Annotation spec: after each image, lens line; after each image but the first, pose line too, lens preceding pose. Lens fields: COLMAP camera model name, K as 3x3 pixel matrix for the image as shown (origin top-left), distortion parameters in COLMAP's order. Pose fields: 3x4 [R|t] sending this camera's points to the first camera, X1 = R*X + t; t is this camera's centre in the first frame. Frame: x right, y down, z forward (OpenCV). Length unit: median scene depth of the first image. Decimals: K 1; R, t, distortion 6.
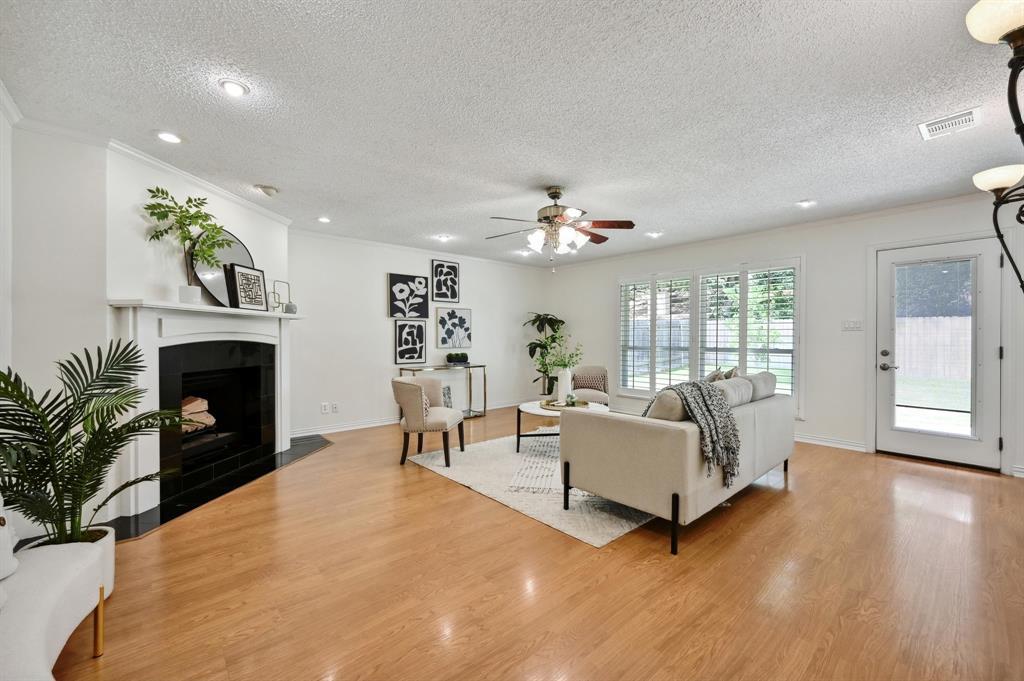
lens RADIAL K [[412.8, 0, 511.0], [0, 412.8, 341.9], [0, 0, 1]] dist [-0.001812, -0.000209]
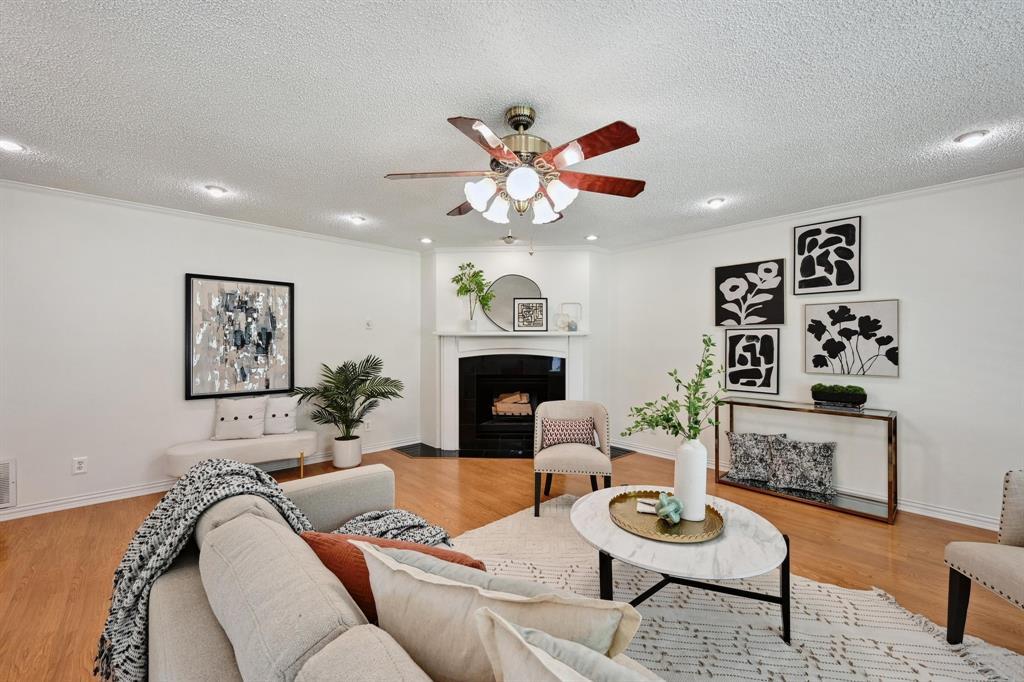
lens RADIAL K [[399.8, 0, 507.2], [0, 399.8, 338.7], [0, 0, 1]] dist [0.000599, 0.000203]
pose [[0.017104, -0.002840, -0.999850, 0.396844], [-0.005491, 0.999981, -0.002935, -0.030986], [0.999839, 0.005540, 0.017088, 0.570755]]
